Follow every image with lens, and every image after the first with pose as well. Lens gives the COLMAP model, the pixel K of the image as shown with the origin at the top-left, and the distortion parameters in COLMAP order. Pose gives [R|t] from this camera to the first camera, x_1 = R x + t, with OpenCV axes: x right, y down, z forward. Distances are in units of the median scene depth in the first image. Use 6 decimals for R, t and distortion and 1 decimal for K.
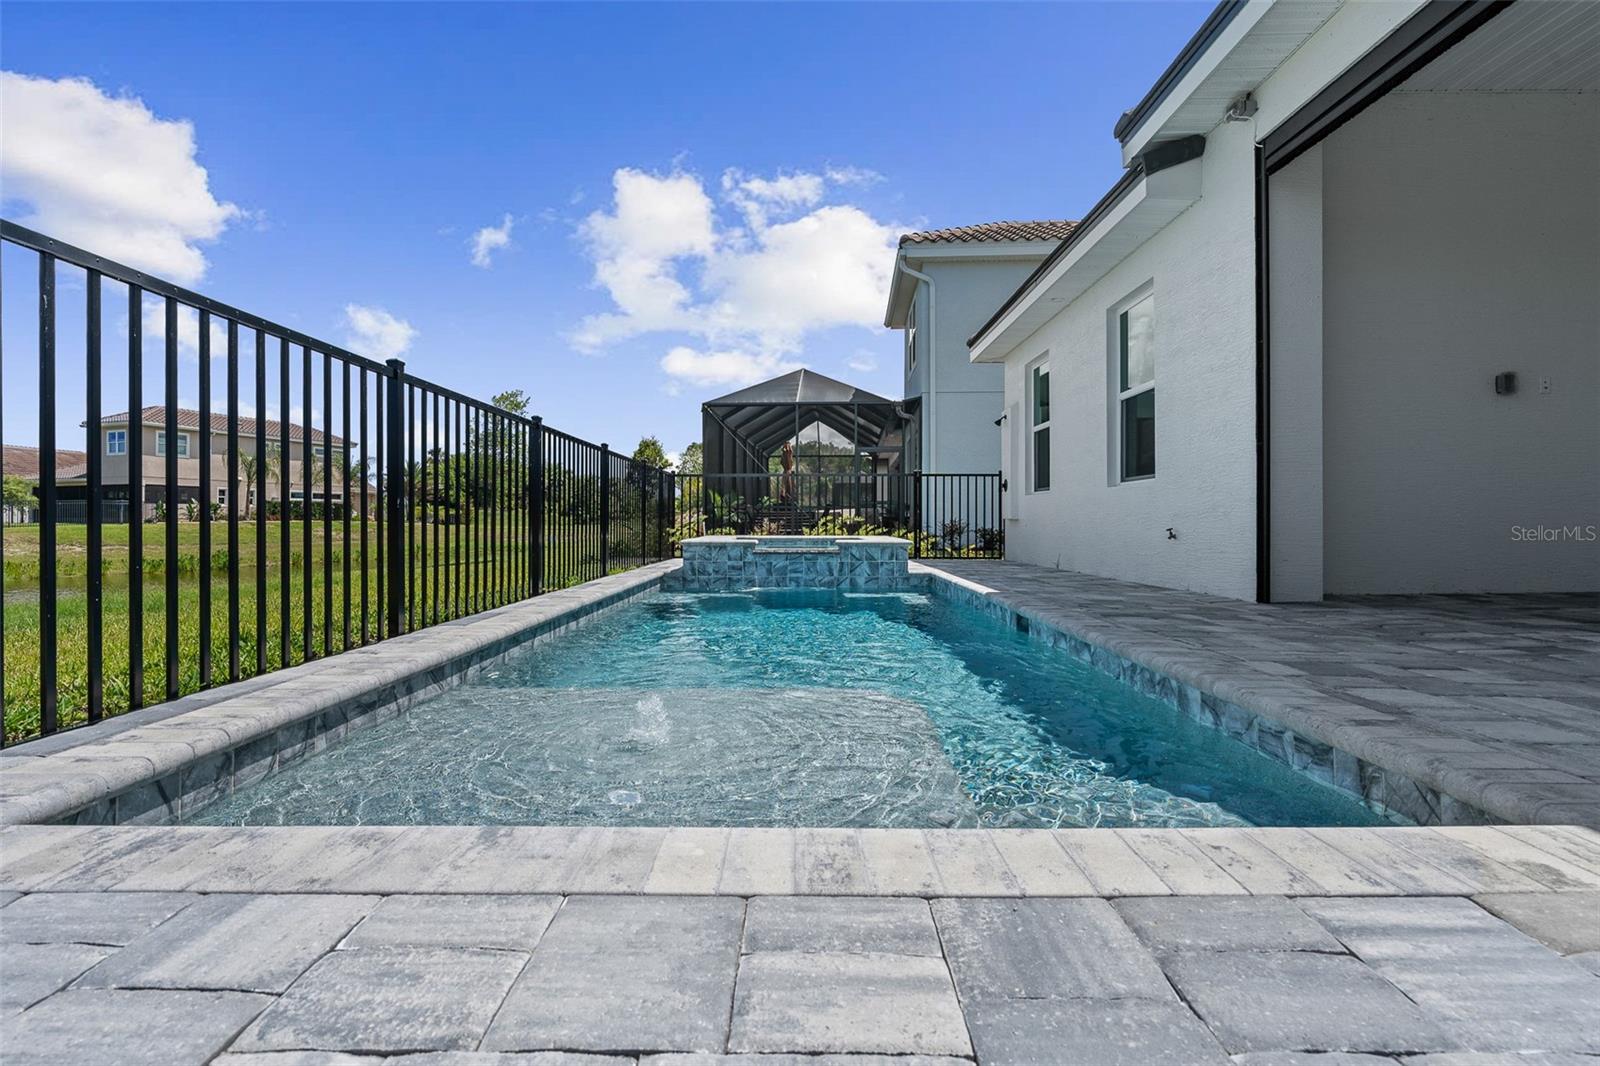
lens RADIAL K [[725.0, 0, 805.7], [0, 725.0, 518.7], [0, 0, 1]] dist [-0.007267, 0.002525]
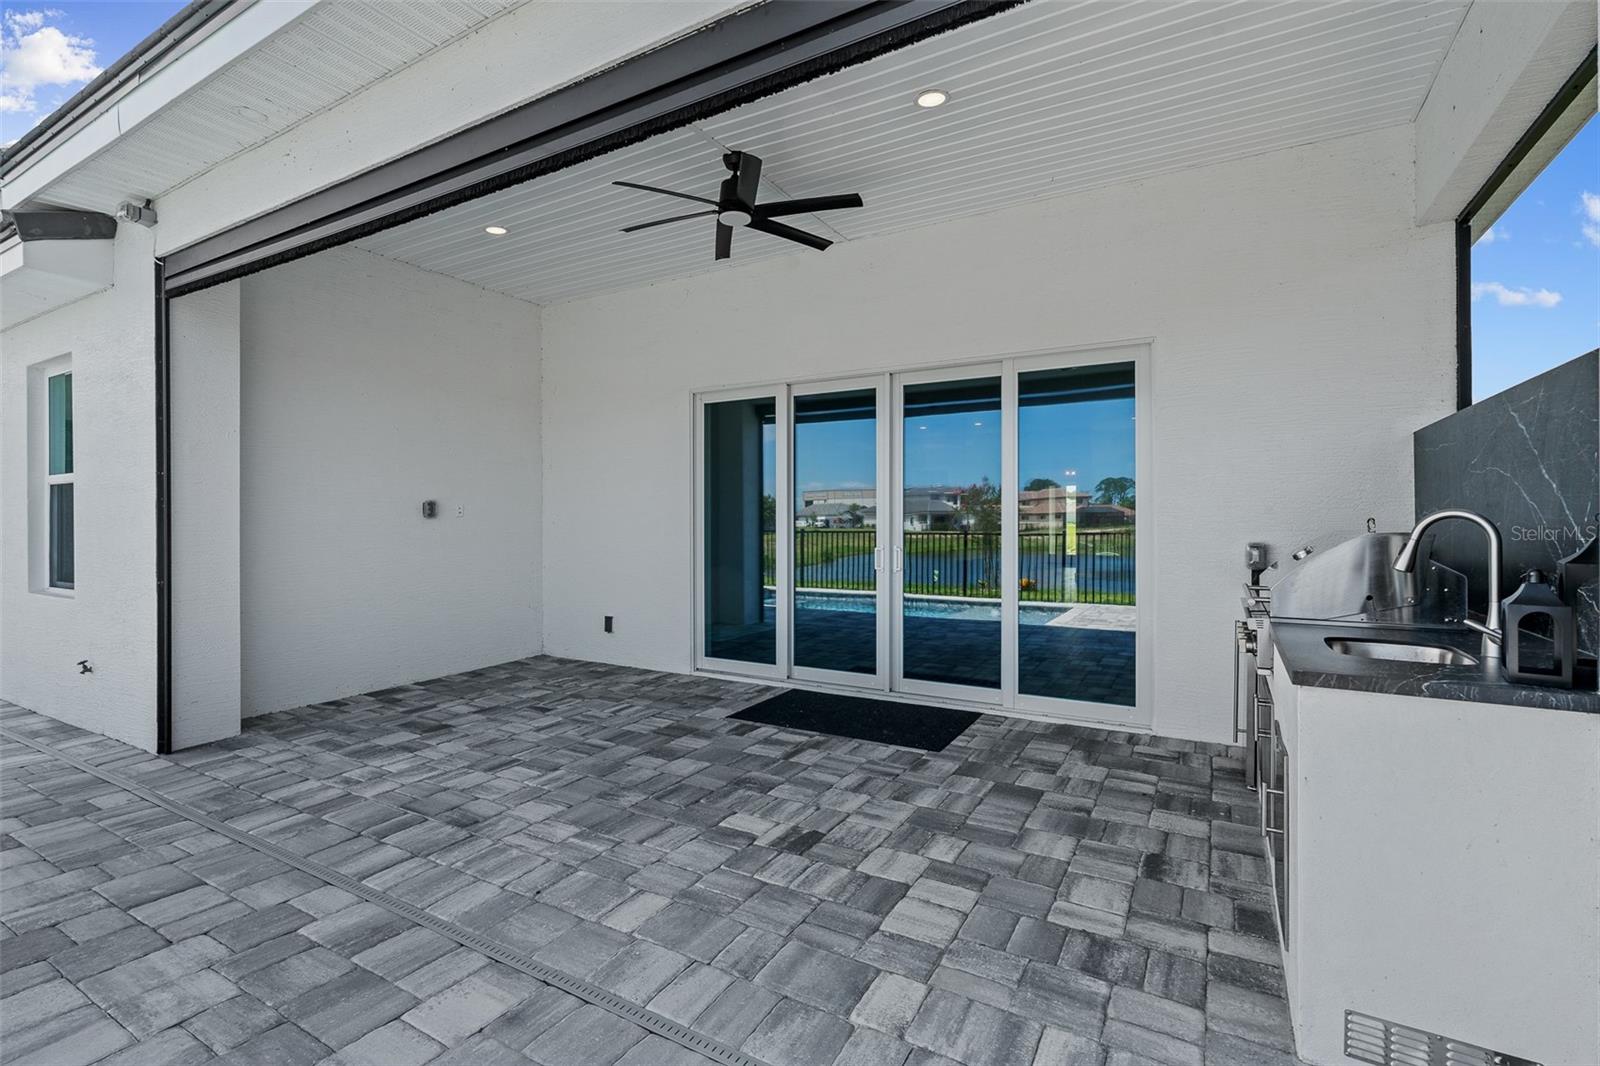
lens RADIAL K [[725.0, 0, 801.8], [0, 725.0, 515.5], [0, 0, 1]] dist [-0.007267, 0.002525]
pose [[0.500956, 0.002227, 0.865470, 0.236251], [-0.002329, 0.999997, -0.001225, -0.189610], [-0.865469, -0.001402, 0.500960, -0.175988]]
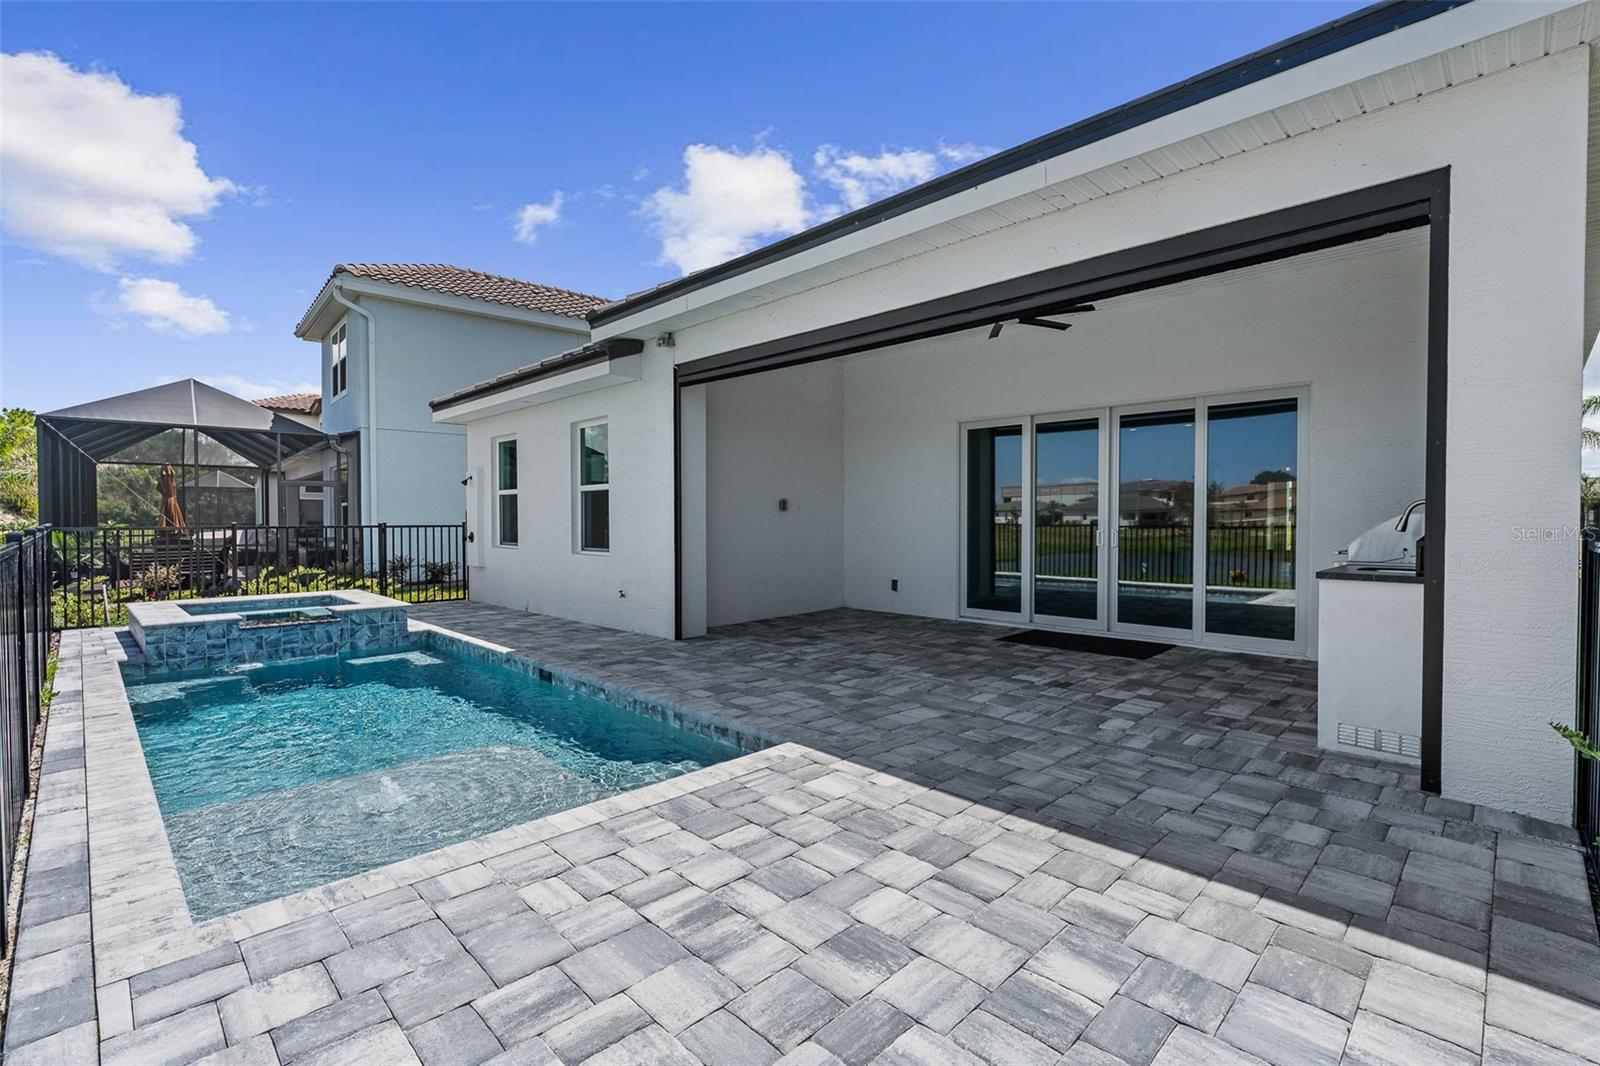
lens RADIAL K [[725.0, 0, 798.4], [0, 725.0, 534.7], [0, 0, 1]] dist [-0.007267, 0.002525]
pose [[0.709840, -0.019591, 0.704091, -0.351936], [-0.000871, 0.999588, 0.028692, -0.176347], [-0.704363, -0.020980, 0.709530, -0.389438]]
